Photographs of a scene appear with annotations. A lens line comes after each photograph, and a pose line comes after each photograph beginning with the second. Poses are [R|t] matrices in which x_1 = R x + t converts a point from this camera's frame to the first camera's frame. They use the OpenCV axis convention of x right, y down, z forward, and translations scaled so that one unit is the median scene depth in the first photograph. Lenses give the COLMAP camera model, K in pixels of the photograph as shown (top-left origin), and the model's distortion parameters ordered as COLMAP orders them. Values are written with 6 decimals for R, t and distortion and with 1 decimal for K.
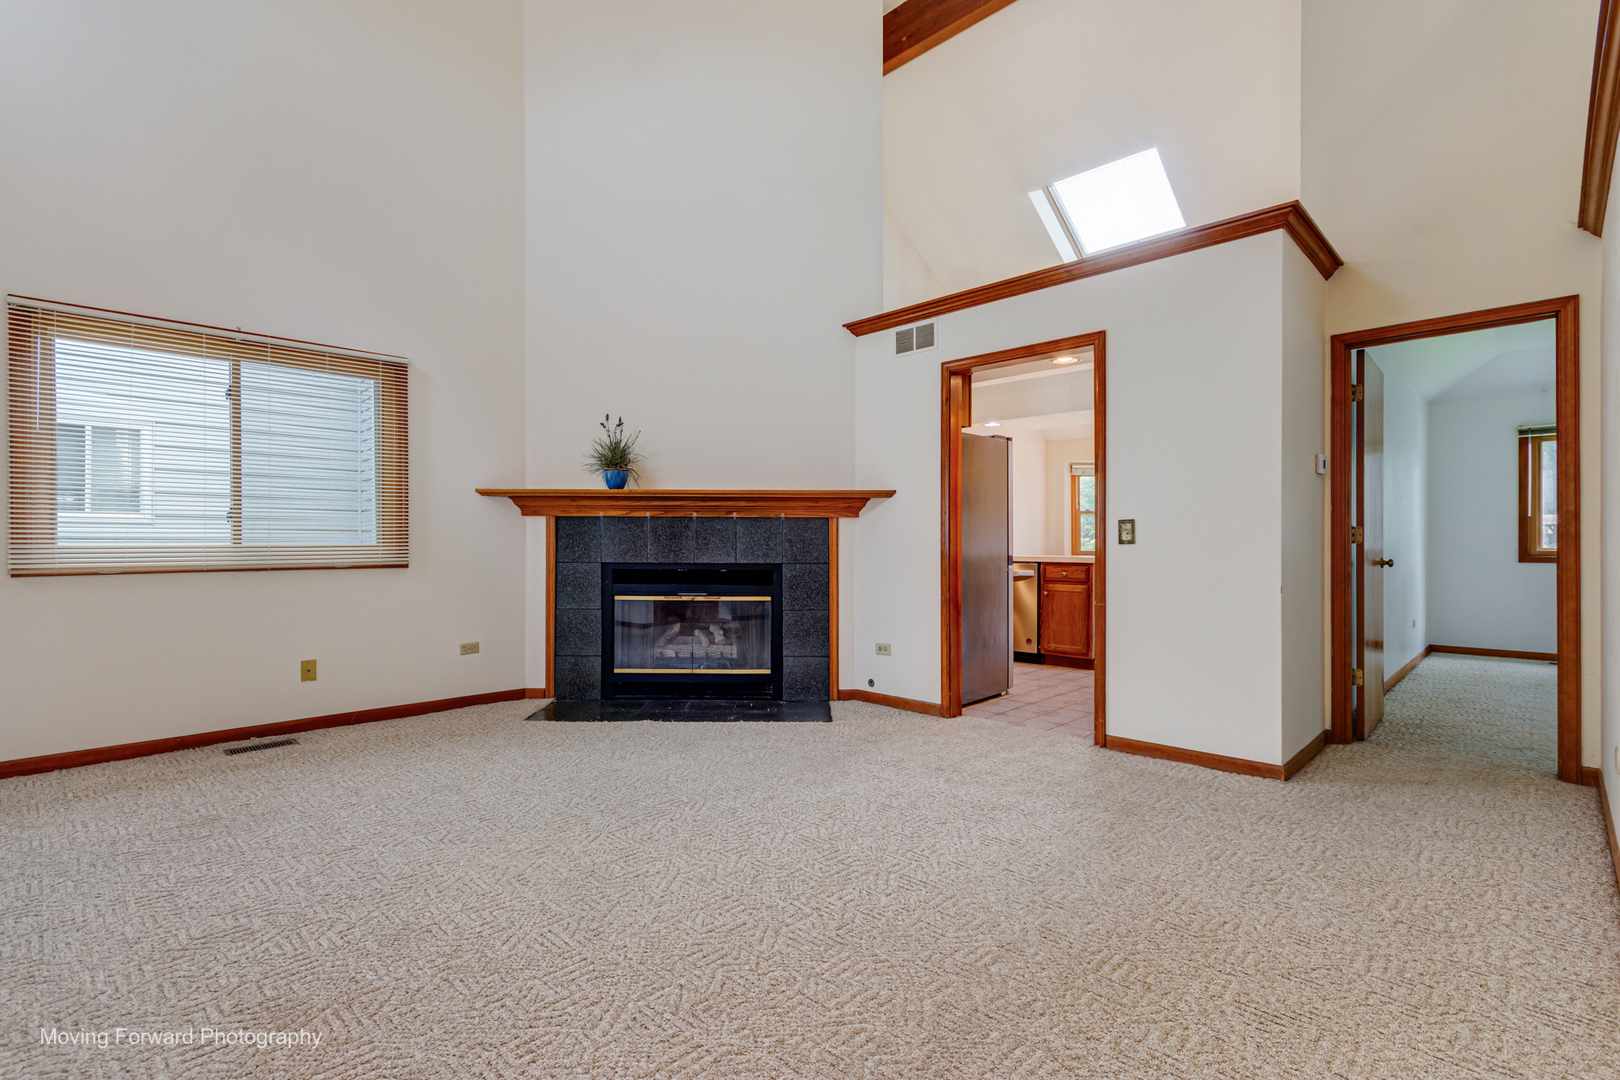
lens RADIAL K [[750.9, 0, 808.7], [0, 750.9, 546.7], [0, 0, 1]] dist [0.005551, -0.001782]
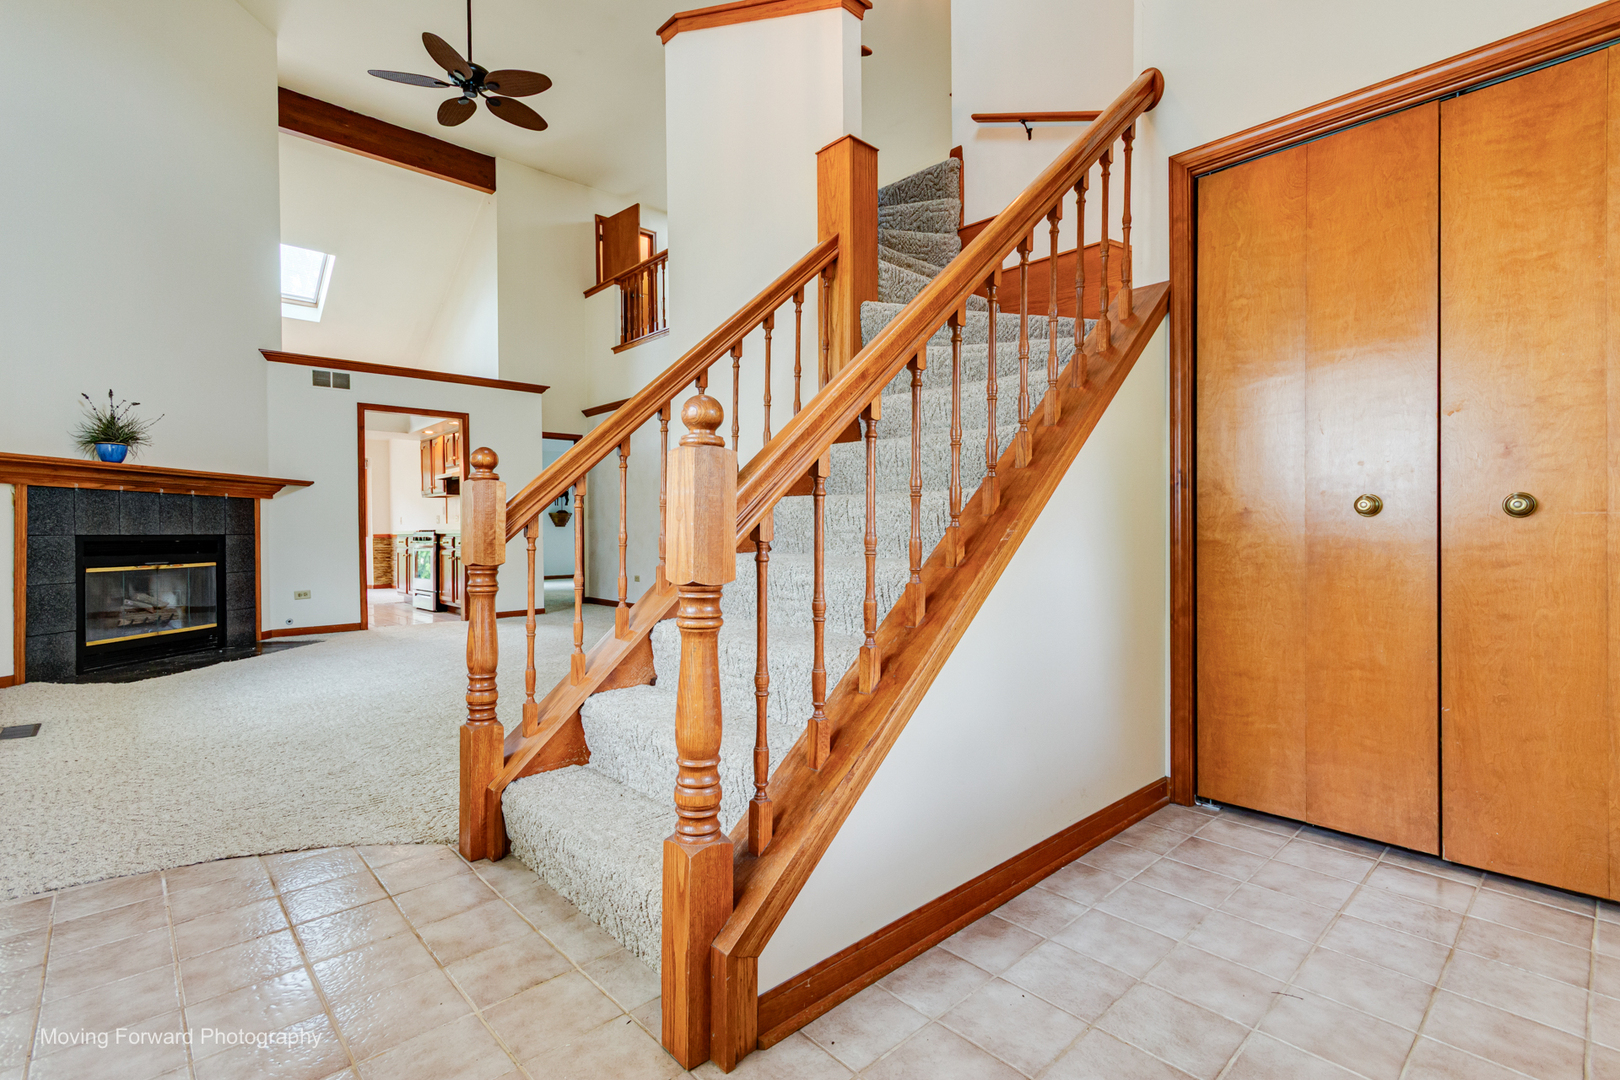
lens RADIAL K [[750.9, 0, 809.4], [0, 750.9, 530.9], [0, 0, 1]] dist [0.005551, -0.001782]
pose [[0.047938, -0.004780, 0.998839, -1.211837], [0.007488, 0.999962, 0.004426, 0.018410], [-0.998822, 0.007267, 0.047972, -0.003697]]
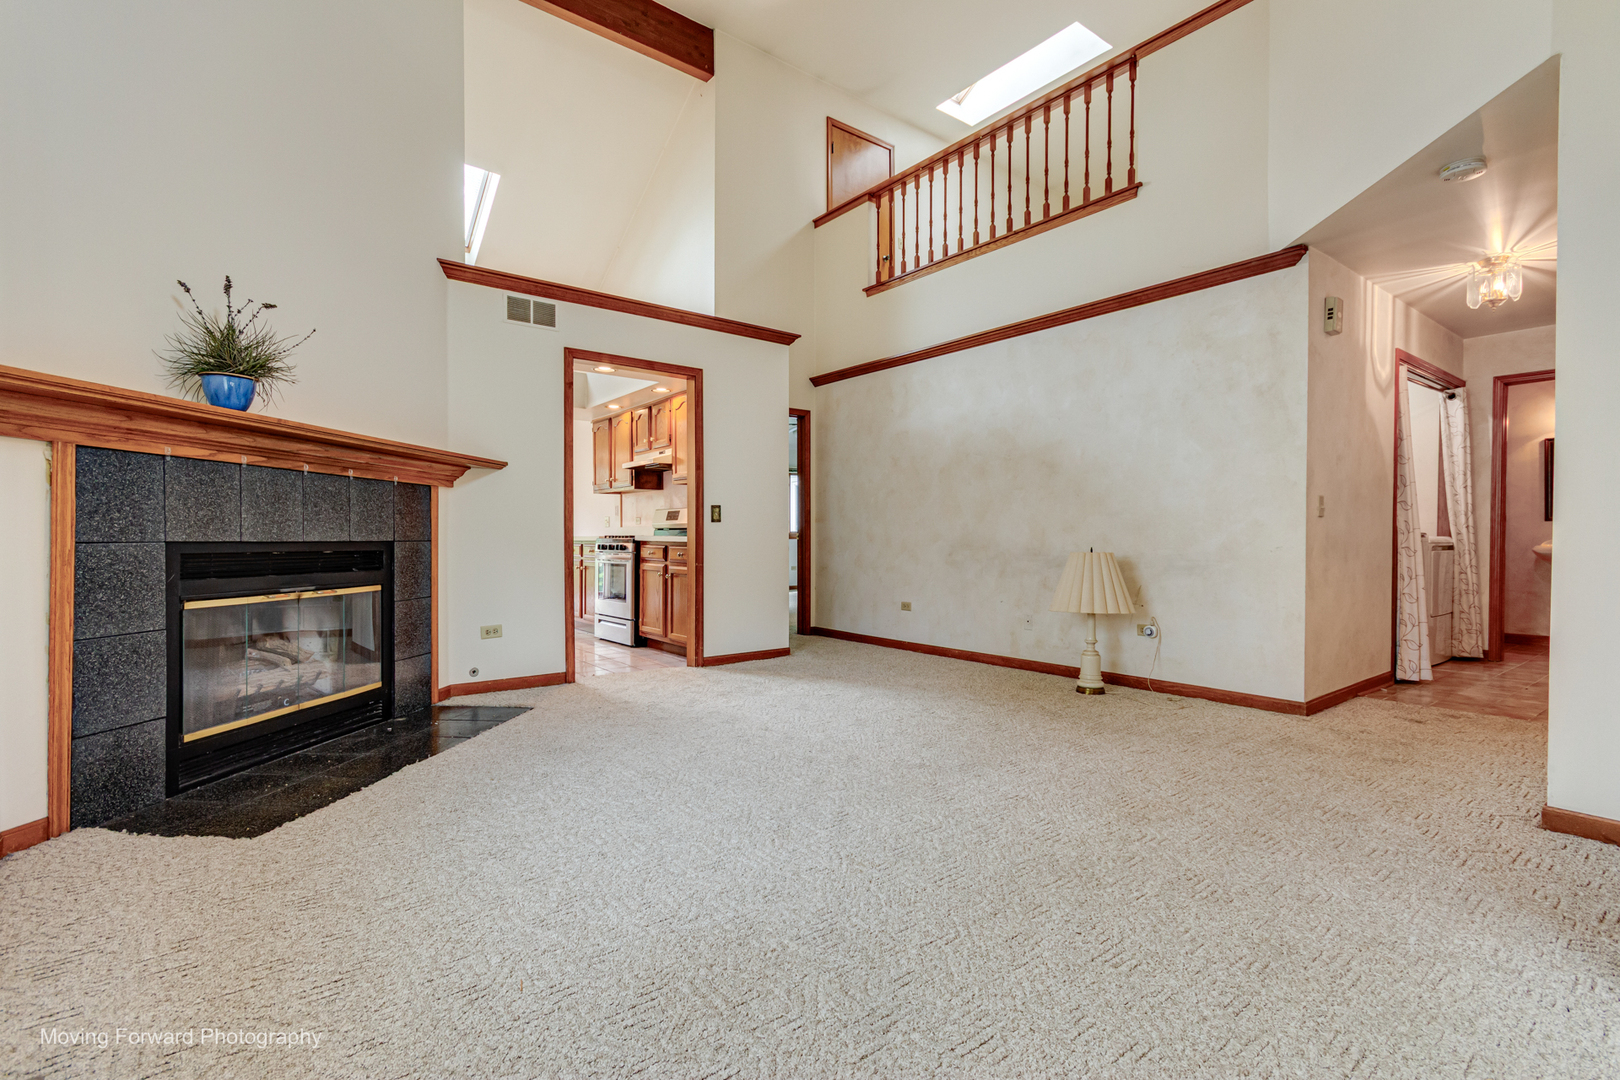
lens RADIAL K [[750.9, 0, 814.9], [0, 750.9, 540.0], [0, 0, 1]] dist [0.005551, -0.001782]
pose [[0.126795, -0.006007, 0.991911, -0.747977], [0.000888, 0.999982, 0.005942, 0.017099], [-0.991929, 0.000128, 0.126798, 0.474865]]
